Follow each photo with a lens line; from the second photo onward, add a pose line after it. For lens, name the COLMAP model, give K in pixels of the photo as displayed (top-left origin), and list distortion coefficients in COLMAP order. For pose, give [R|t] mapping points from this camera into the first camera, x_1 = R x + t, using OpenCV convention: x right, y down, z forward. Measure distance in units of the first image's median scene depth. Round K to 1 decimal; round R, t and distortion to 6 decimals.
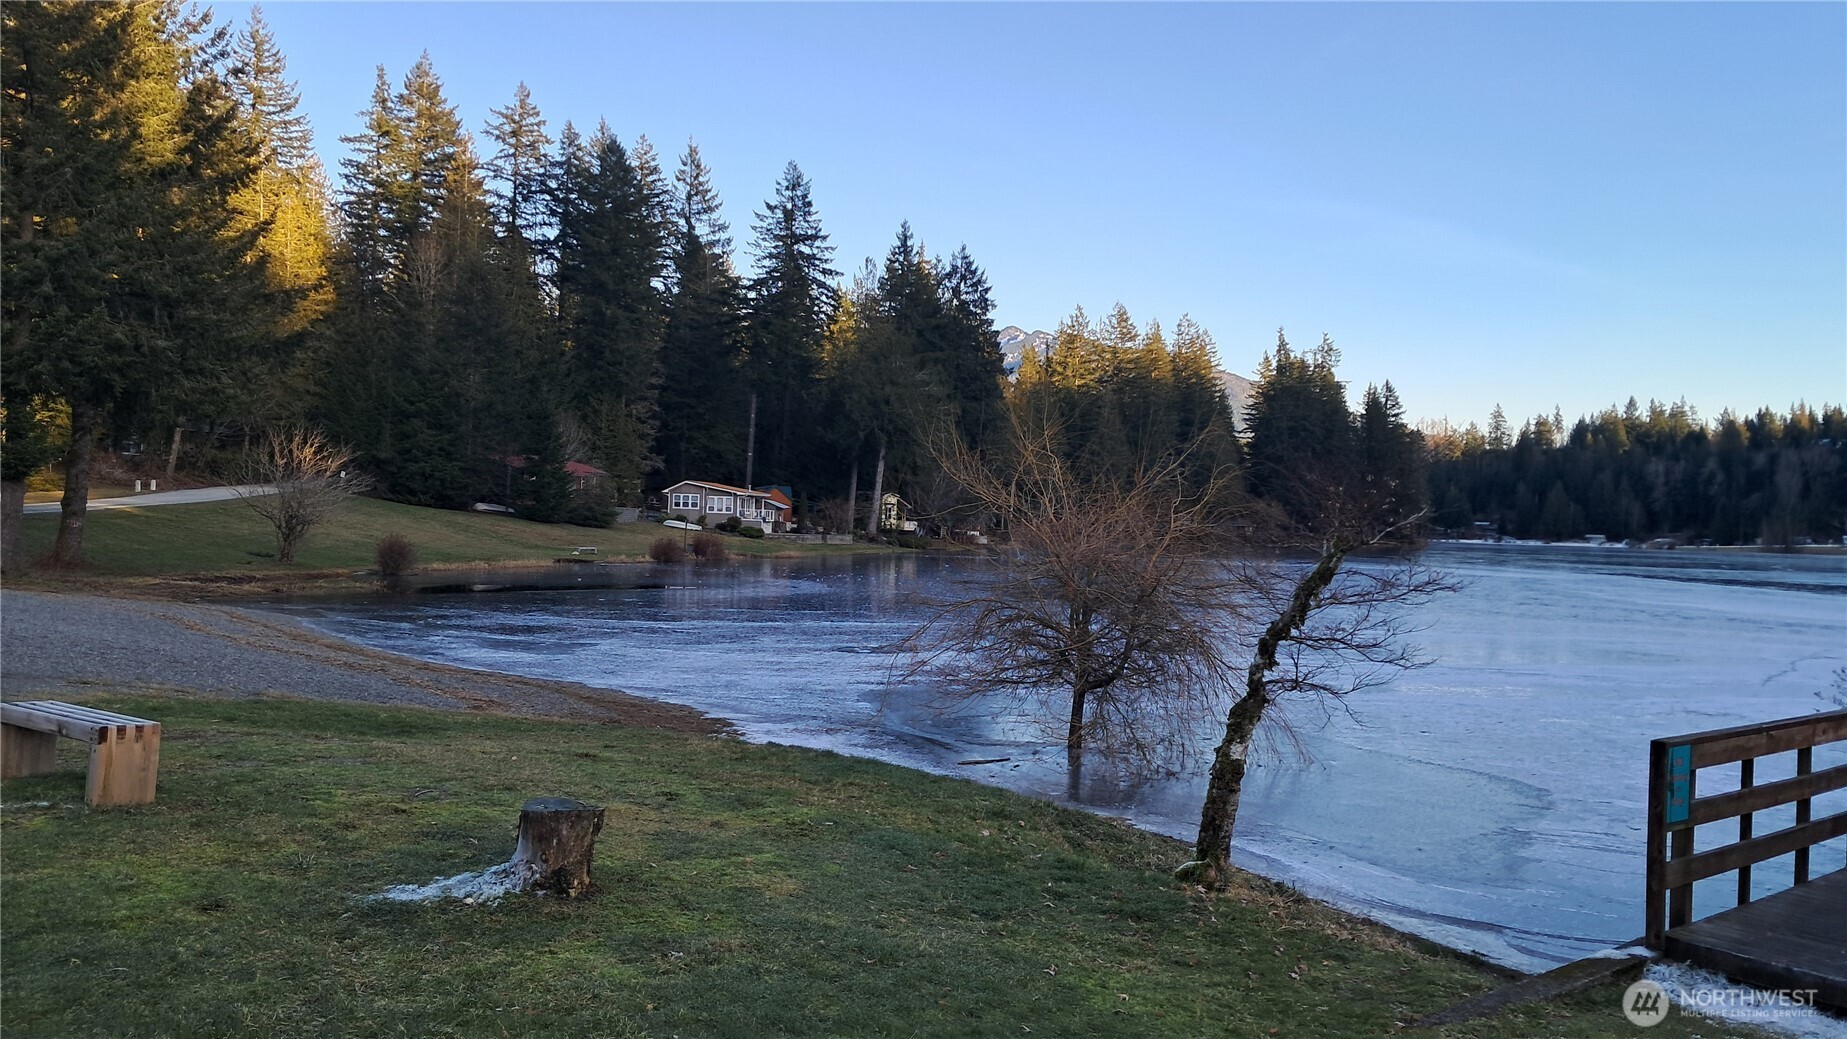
lens RADIAL K [[1404.4, 0, 957.0], [0, 1404.4, 469.4], [0, 0, 1]] dist [0.042074, -0.008131]
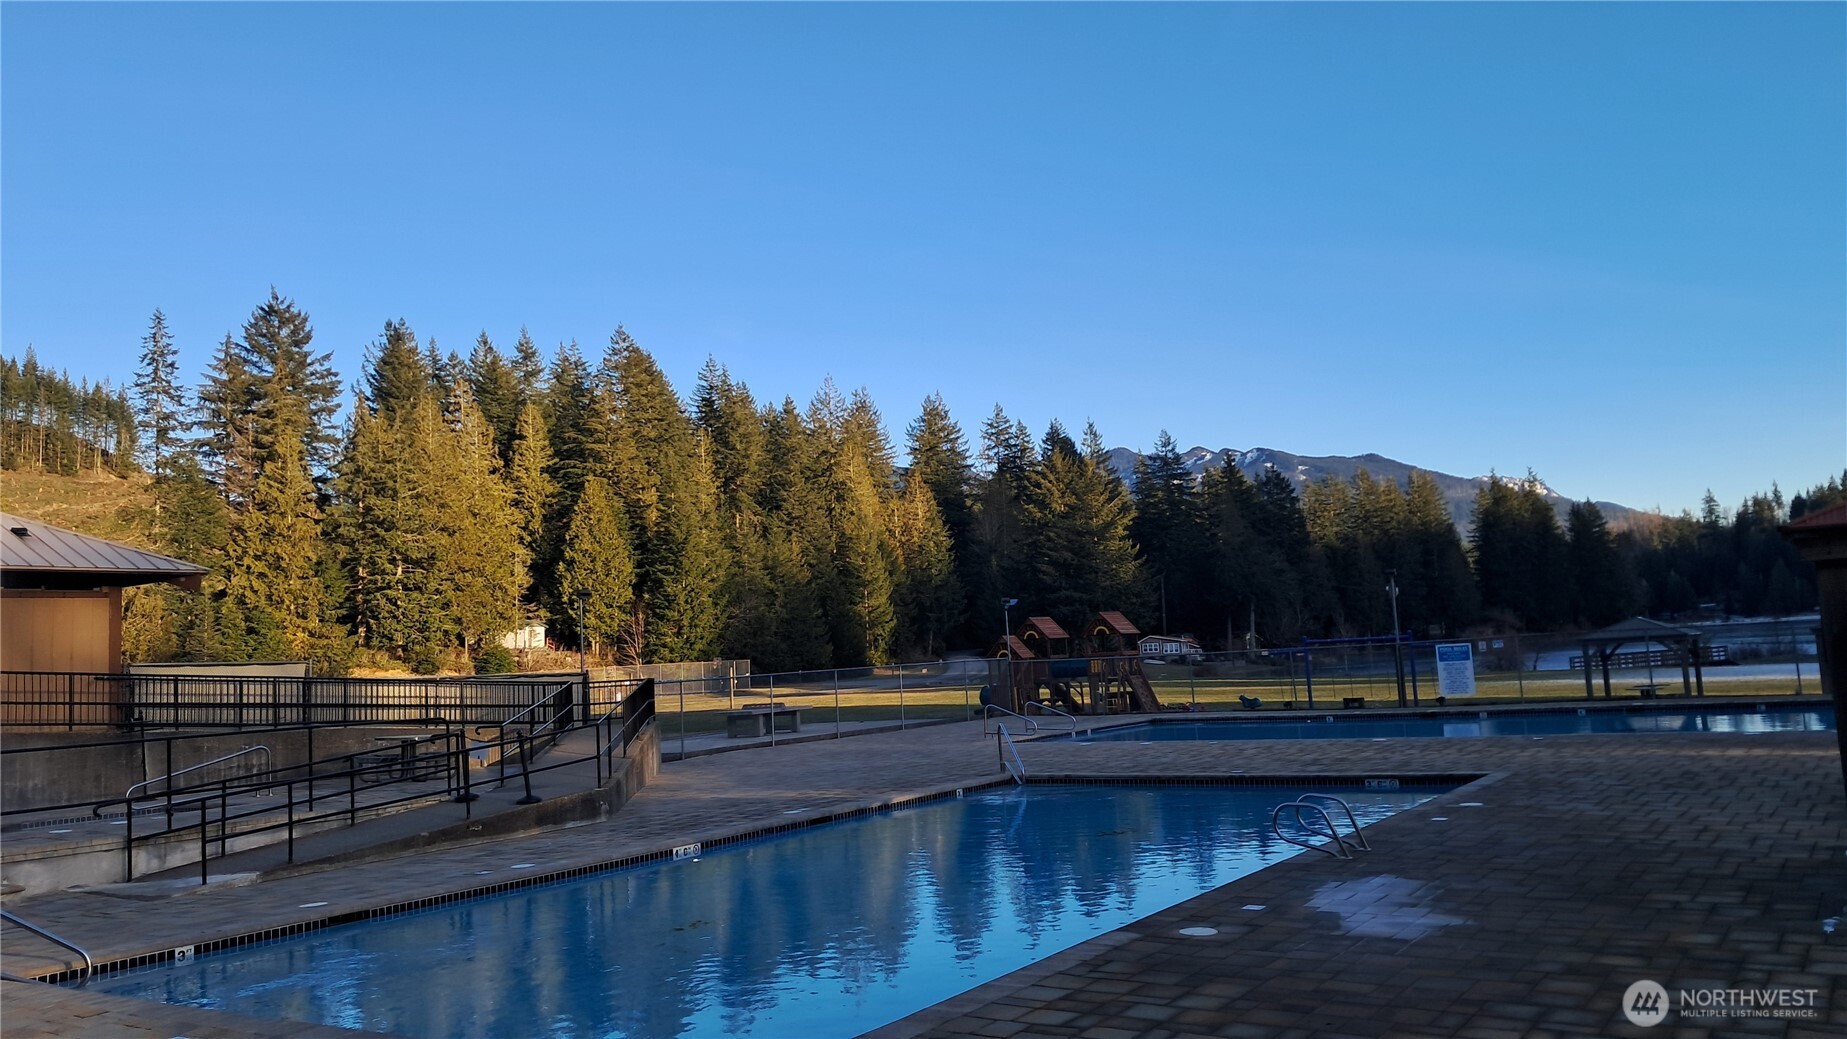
lens RADIAL K [[1404.4, 0, 957.0], [0, 1404.4, 469.4], [0, 0, 1]] dist [0.042074, -0.008131]
pose [[0.985561, -0.108939, -0.129625, -0.034493], [0.095959, 0.990094, -0.102500, -0.007531], [0.139507, 0.088581, 0.986251, -0.139718]]
